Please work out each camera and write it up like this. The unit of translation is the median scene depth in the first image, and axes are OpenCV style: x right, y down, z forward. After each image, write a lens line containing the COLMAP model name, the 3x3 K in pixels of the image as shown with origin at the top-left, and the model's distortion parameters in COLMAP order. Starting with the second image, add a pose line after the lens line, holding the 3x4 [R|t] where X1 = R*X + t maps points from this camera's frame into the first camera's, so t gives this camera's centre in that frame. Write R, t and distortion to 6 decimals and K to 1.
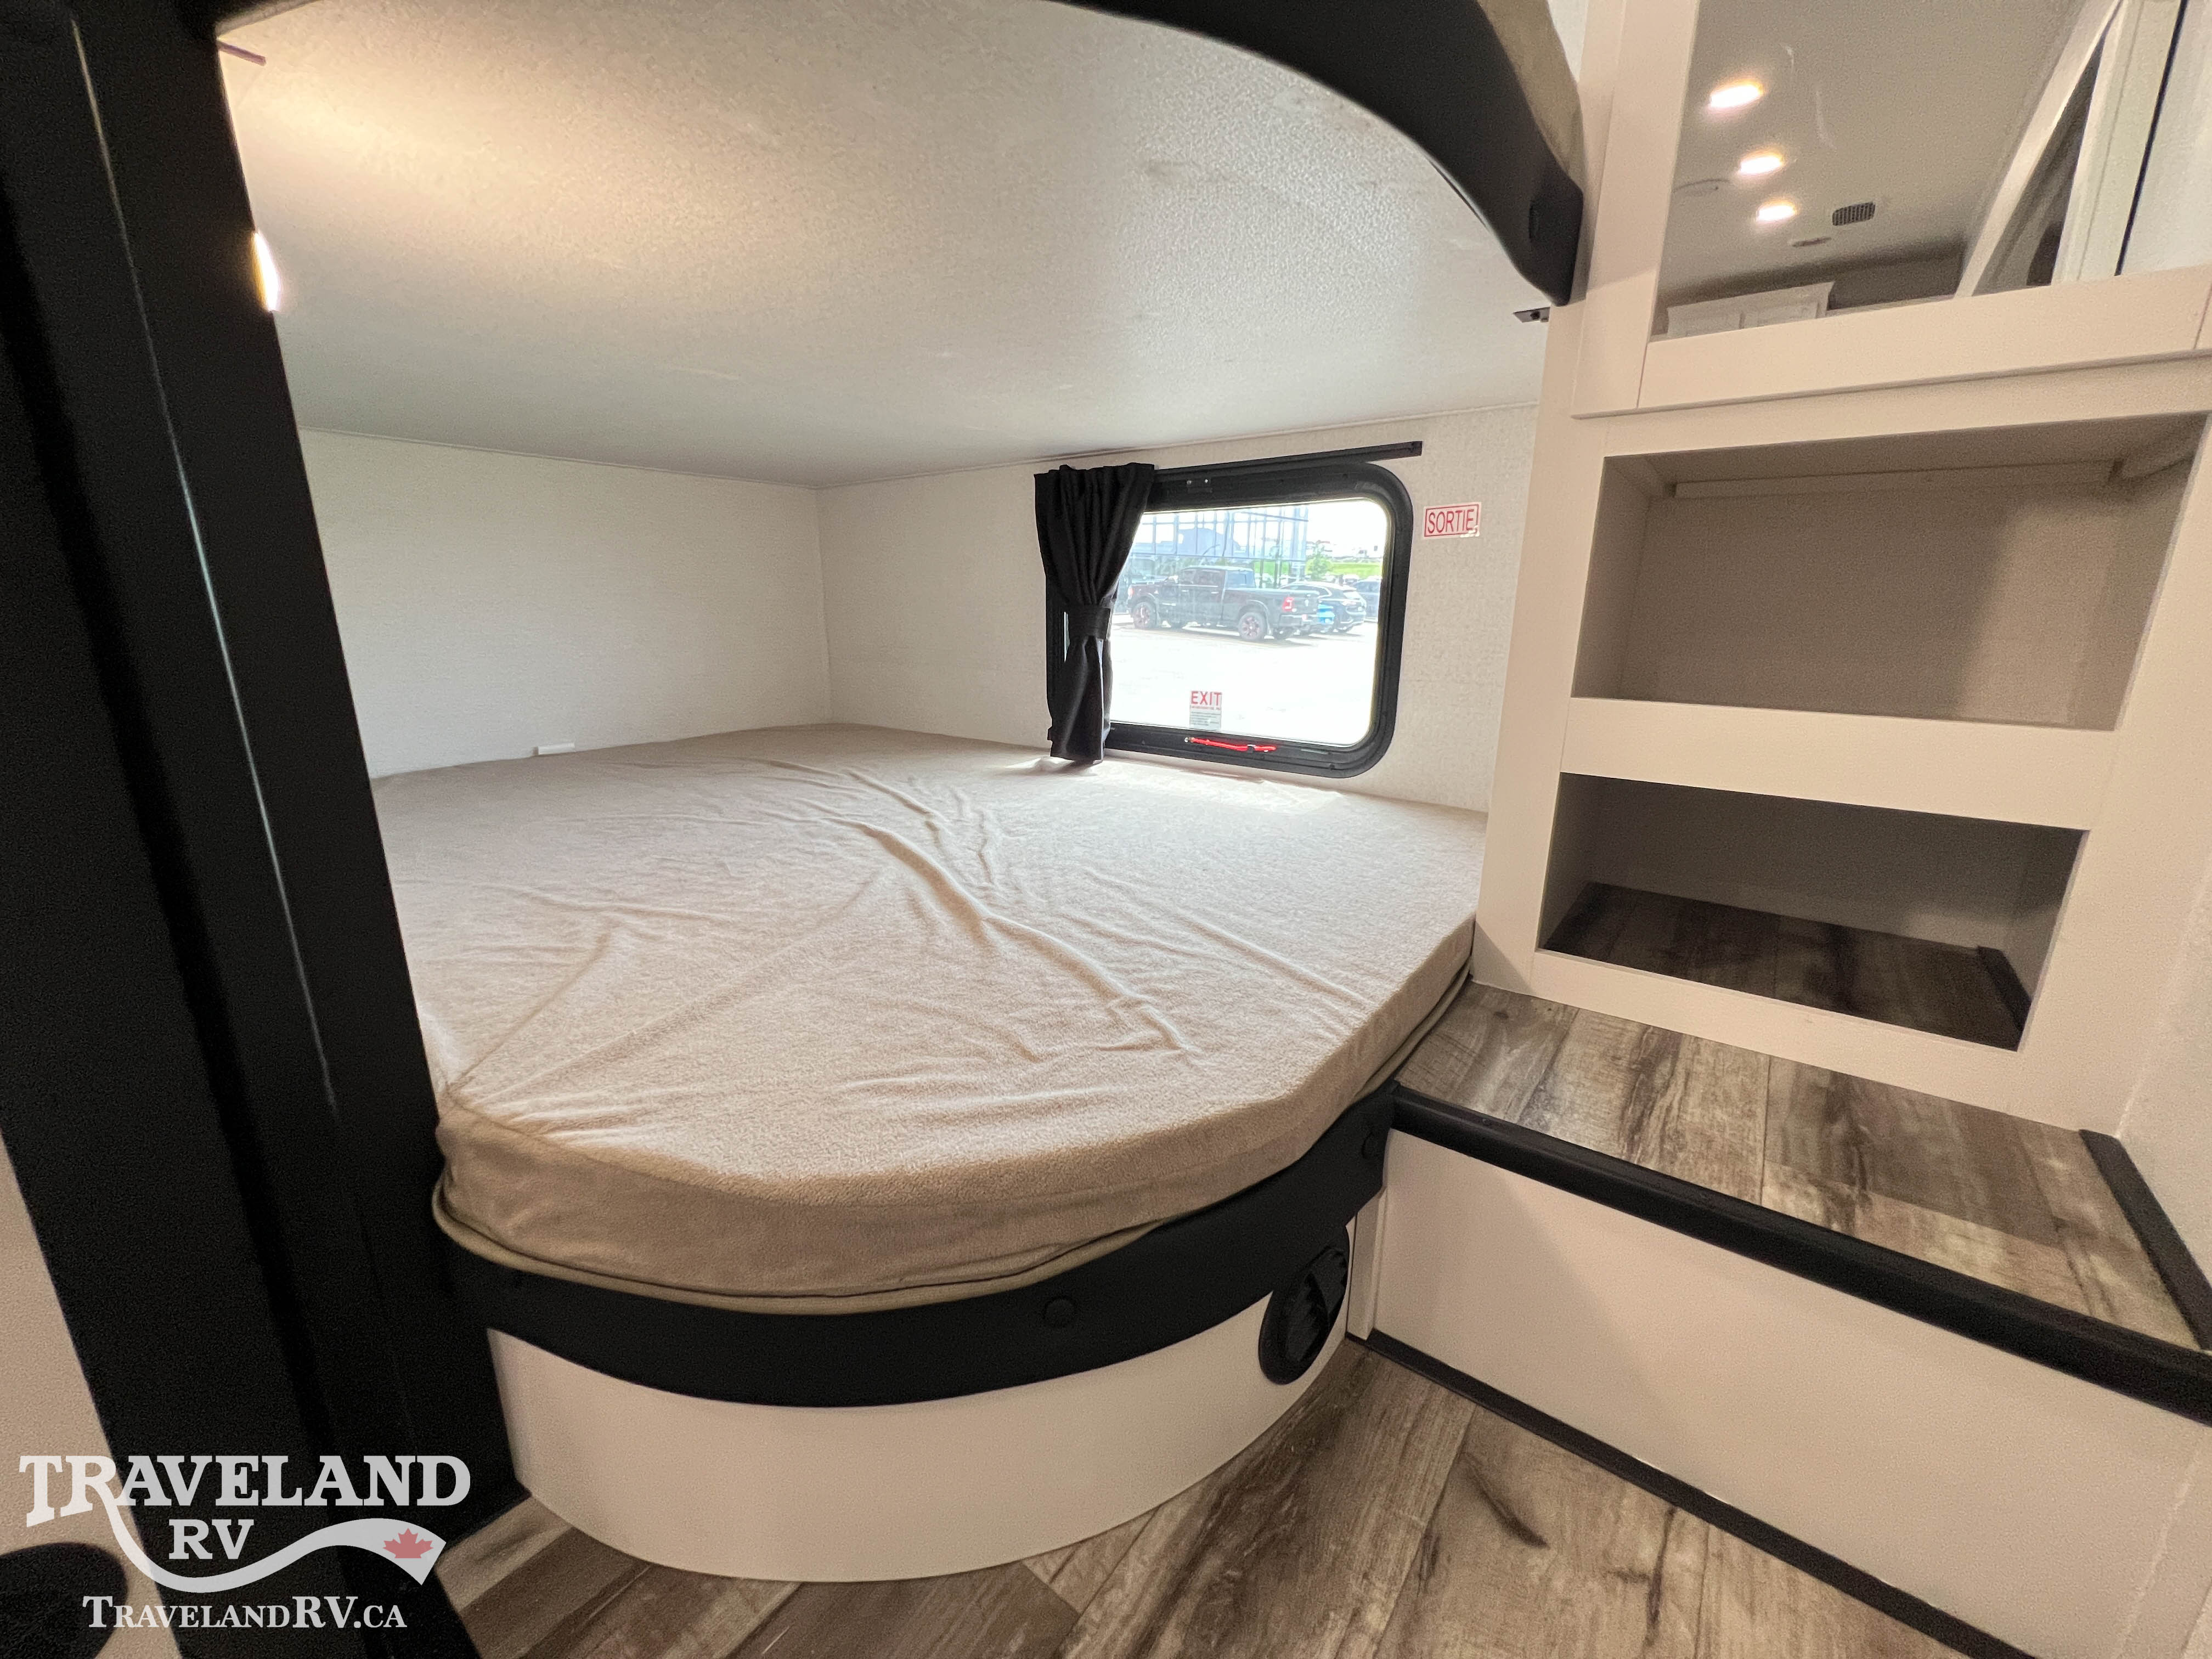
lens RADIAL K [[883.4, 0, 1105.6], [0, 883.4, 831.7], [0, 0, 1]] dist [-0.000701, 0.000466]
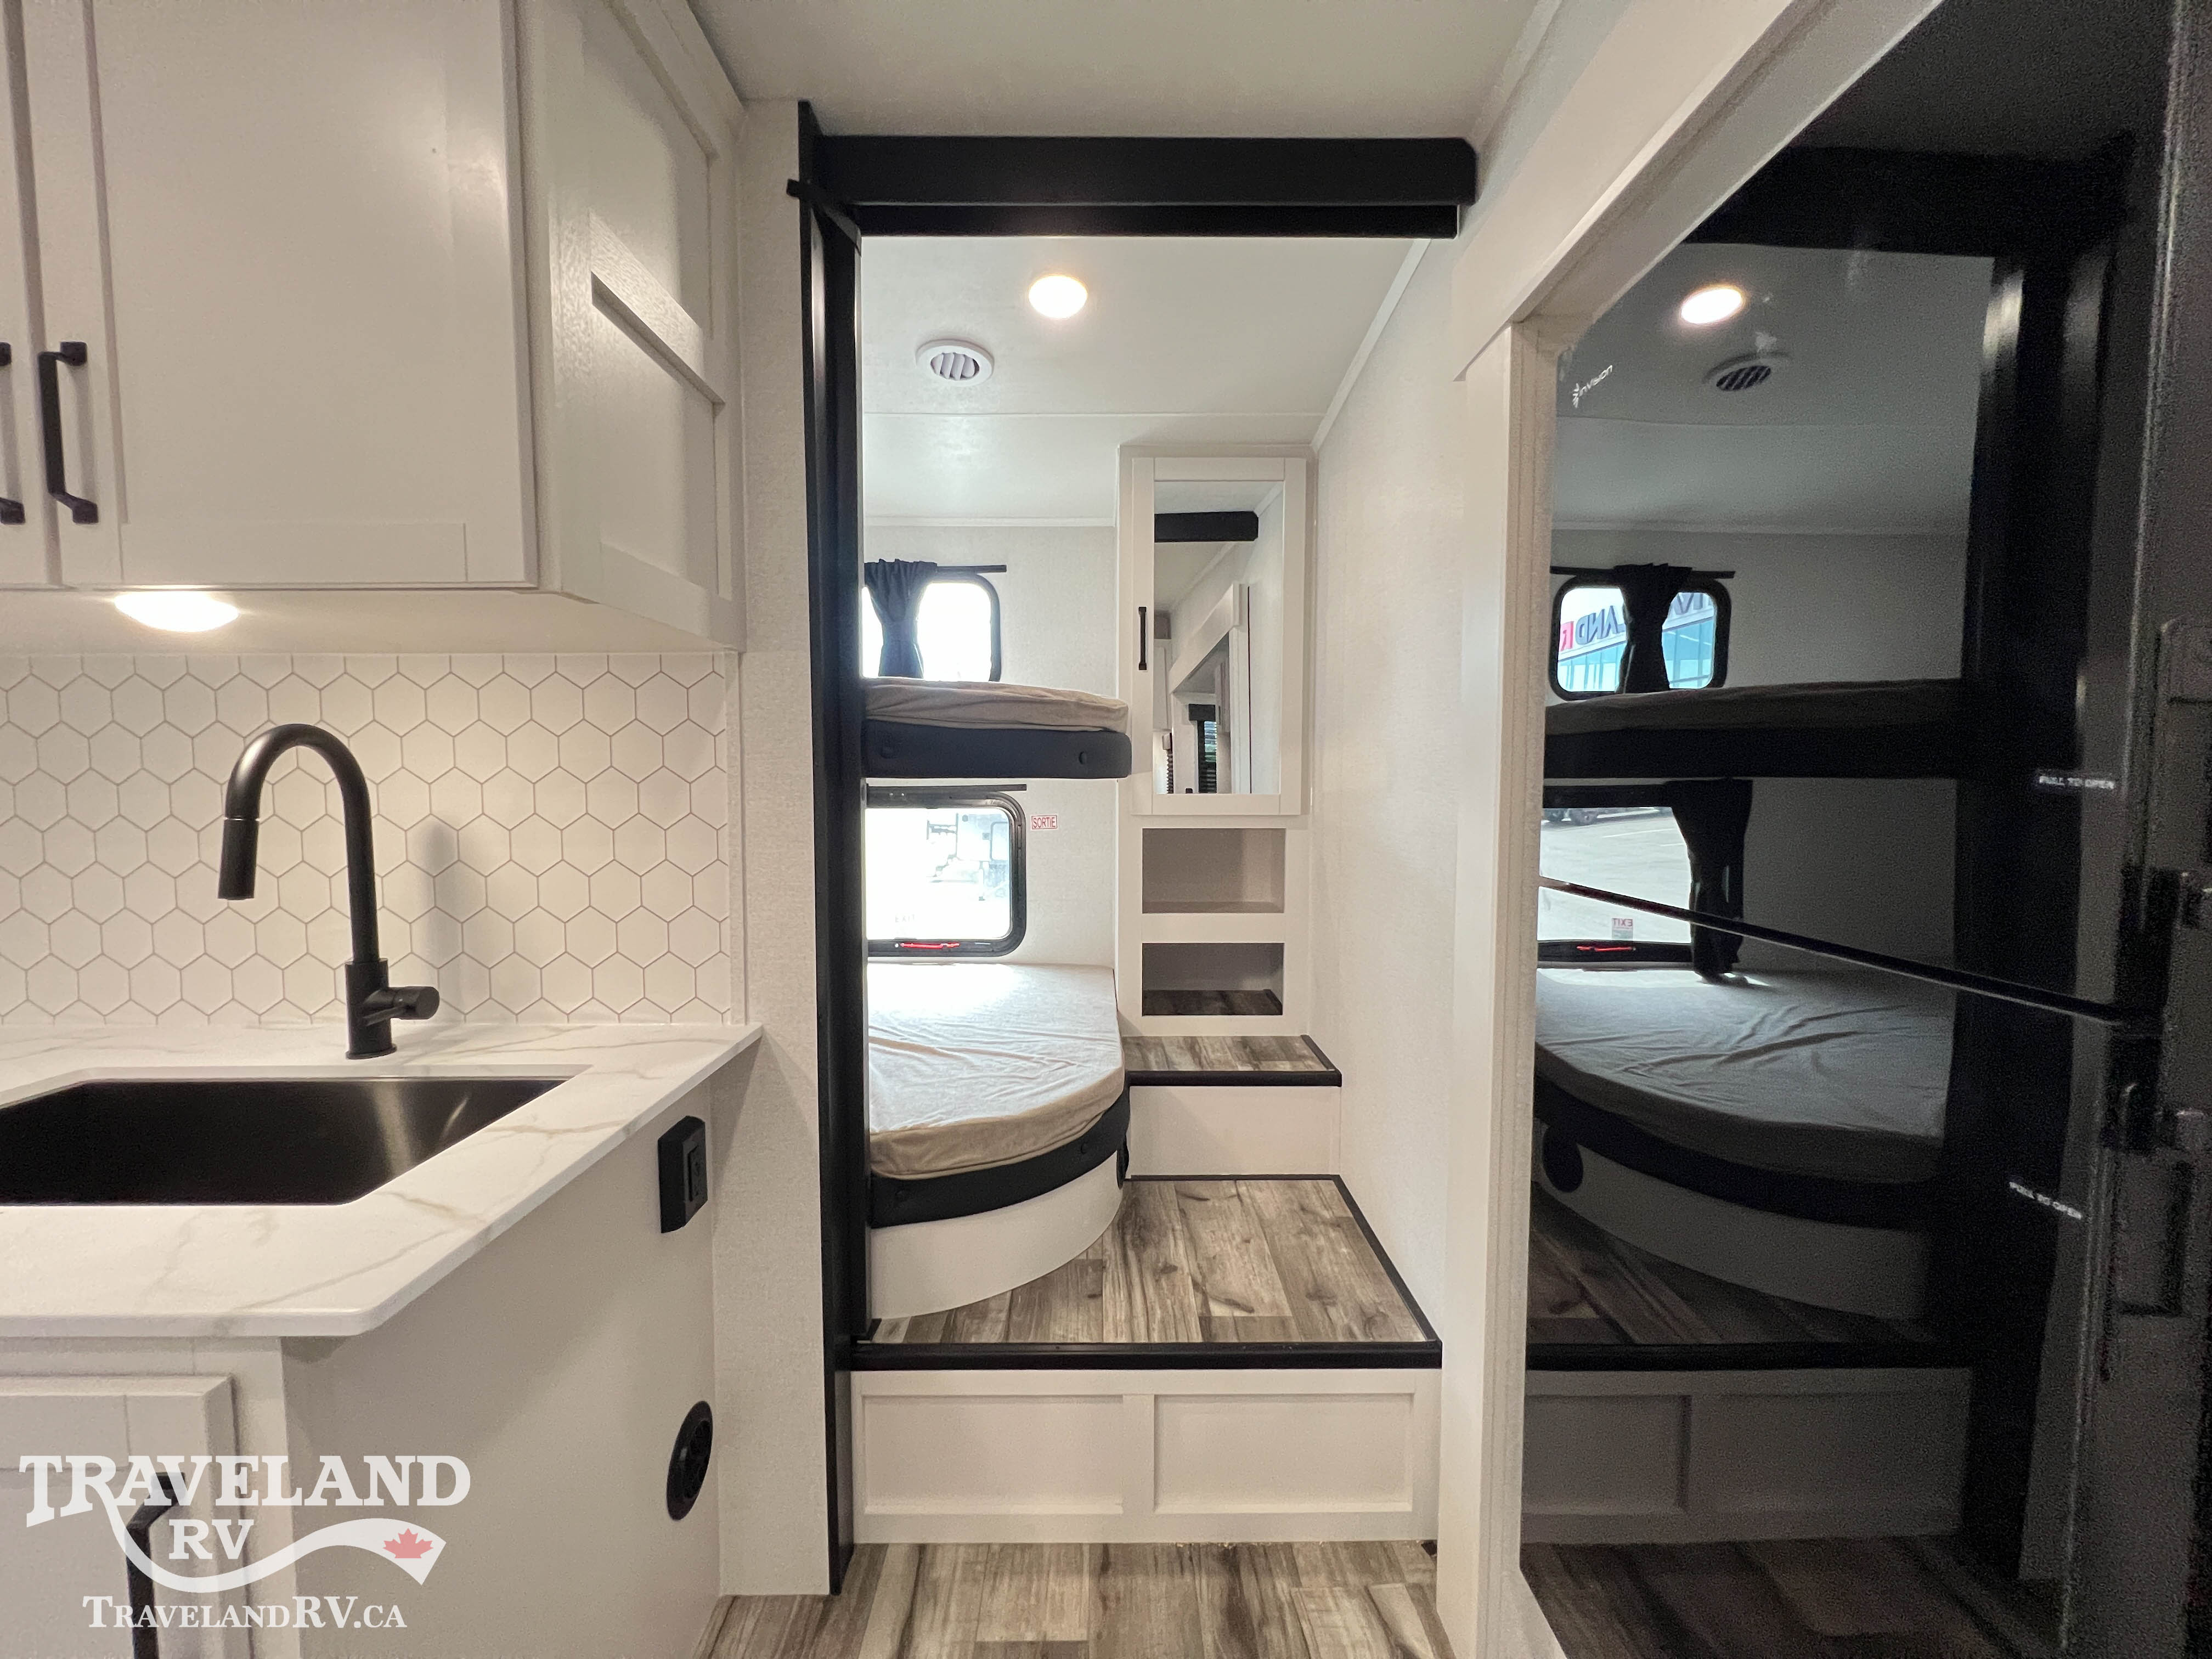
lens RADIAL K [[883.4, 0, 1102.4], [0, 883.4, 827.3], [0, 0, 1]] dist [-0.000701, 0.000466]
pose [[0.794272, -0.044738, 0.605913, -1.275526], [0.161665, 0.976895, -0.139791, -0.064181], [-0.585659, 0.208986, 0.783153, -1.156962]]
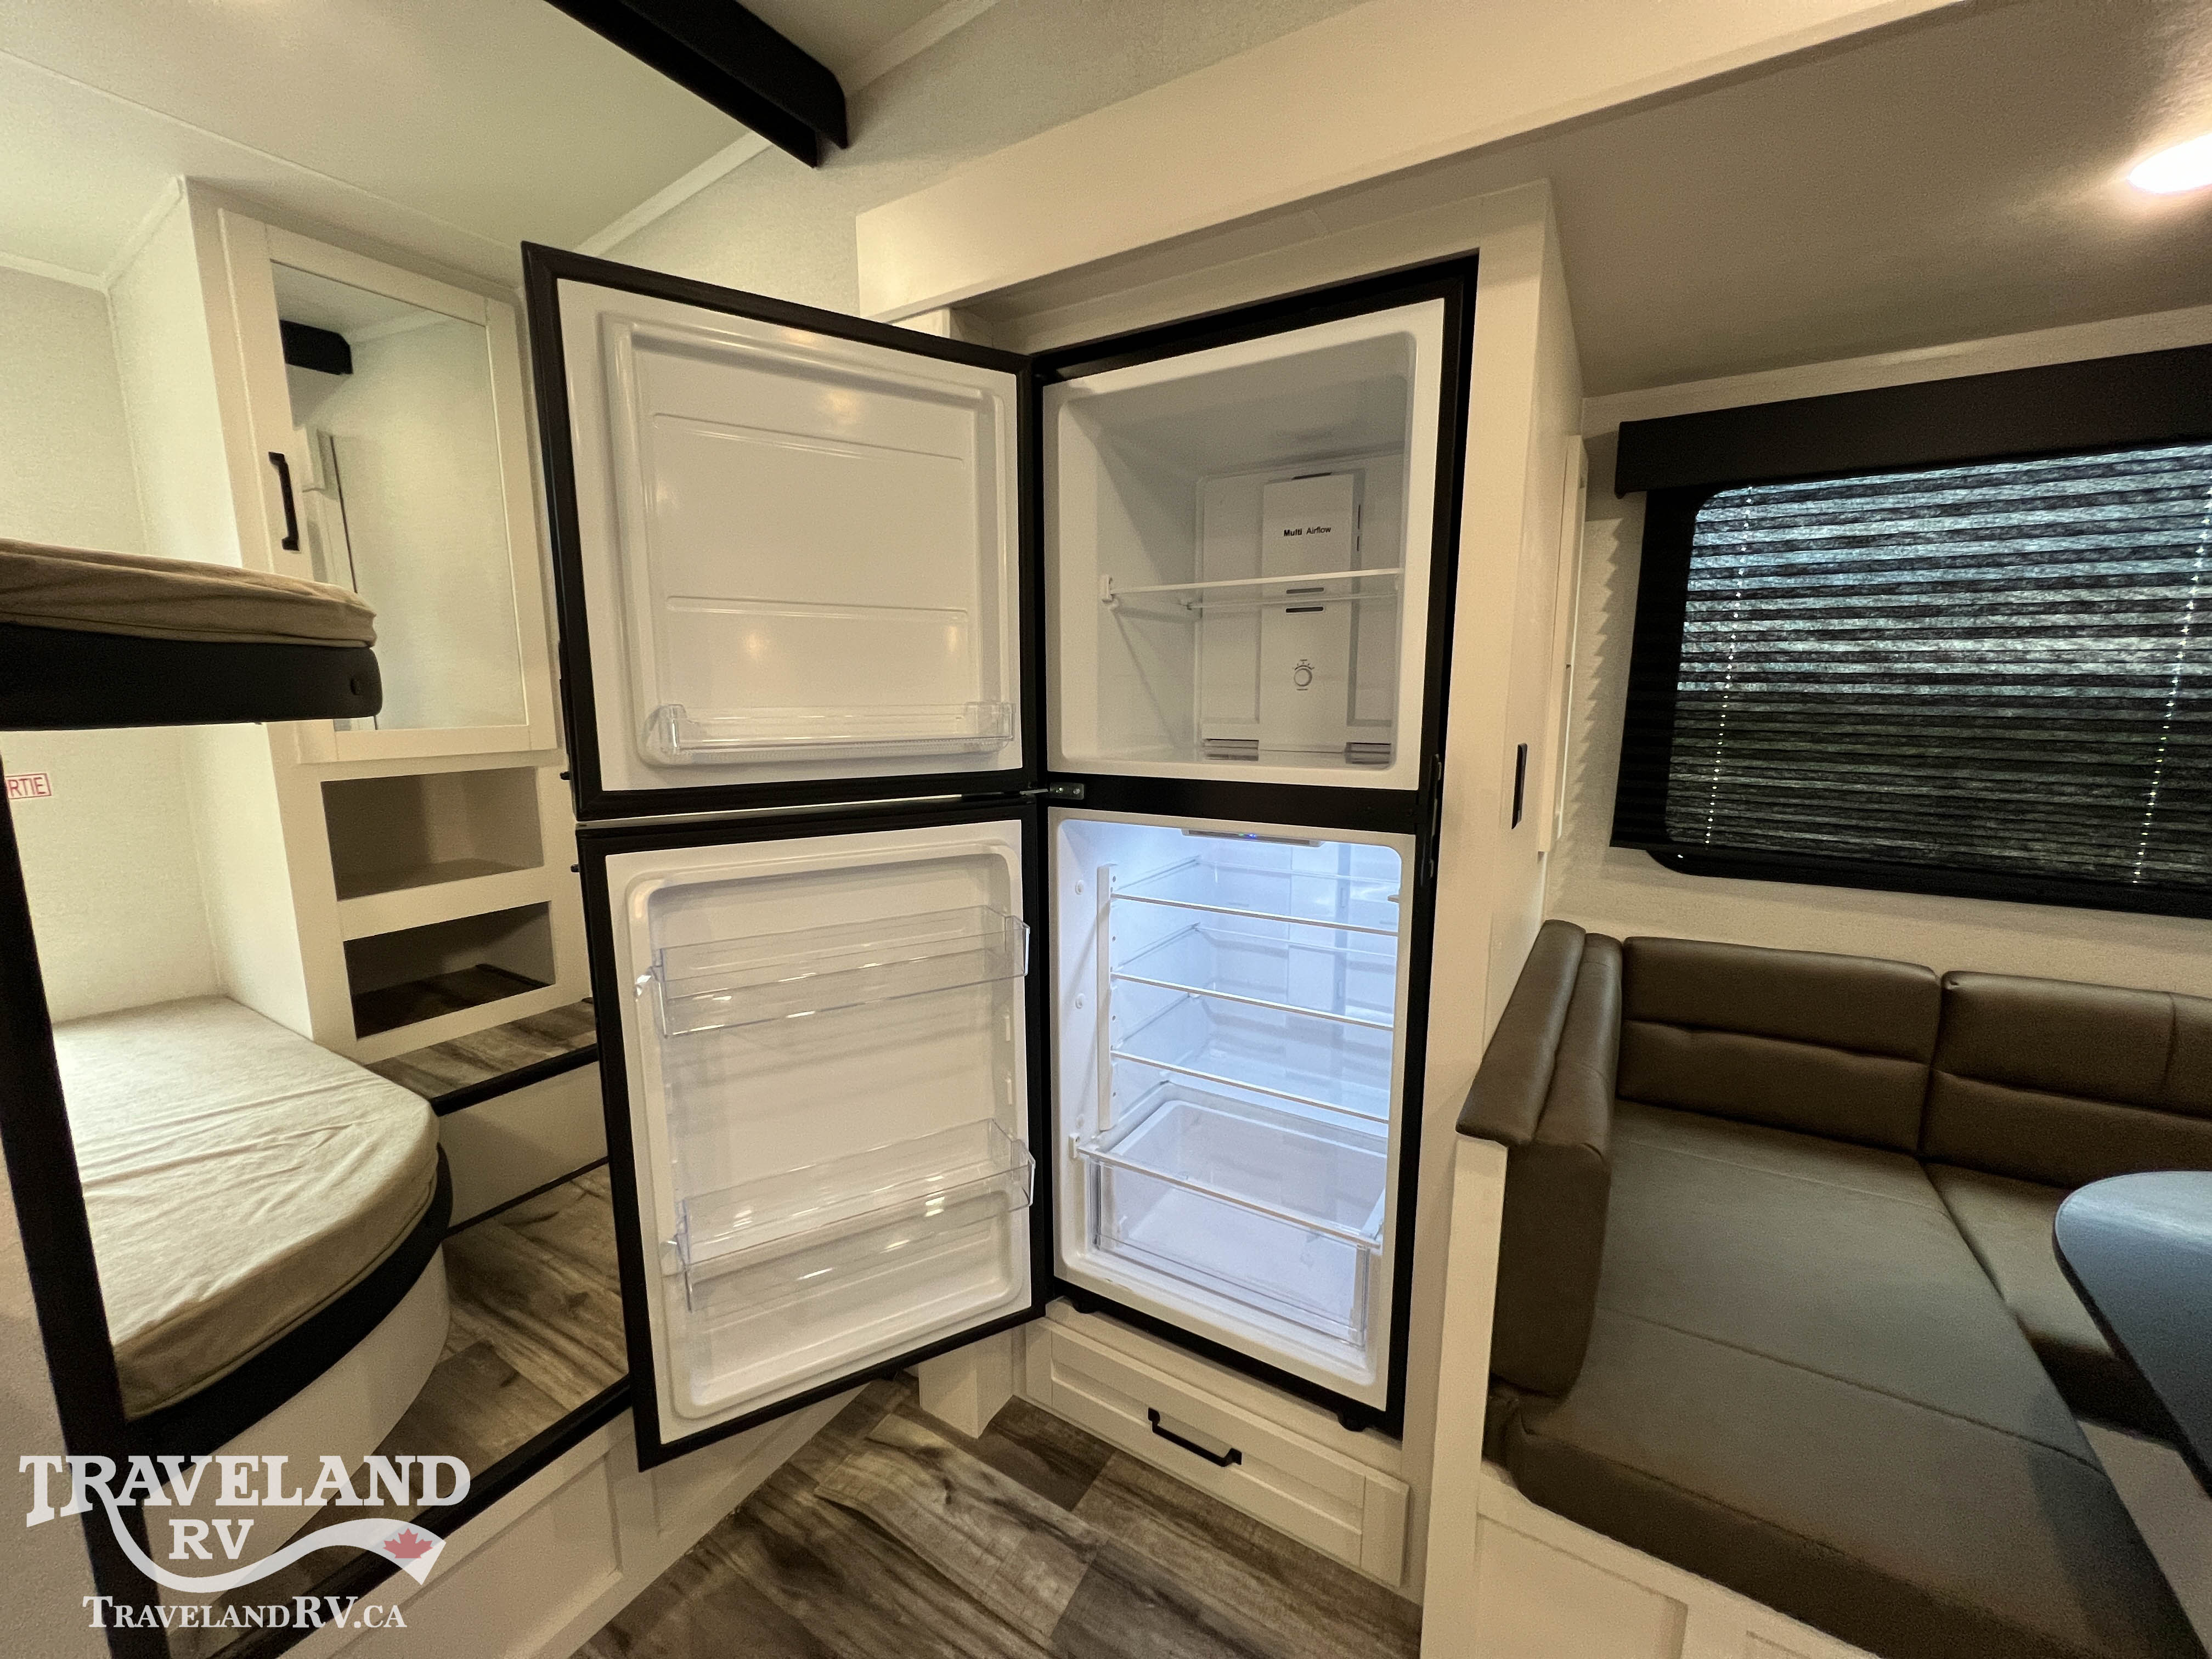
lens RADIAL K [[883.4, 0, 1104.8], [0, 883.4, 827.0], [0, 0, 1]] dist [-0.000701, 0.000466]
pose [[-0.102398, -0.166733, 0.980671, -1.609330], [0.255244, 0.948442, 0.187905, -0.267716], [-0.961439, 0.269551, -0.054561, -0.556747]]
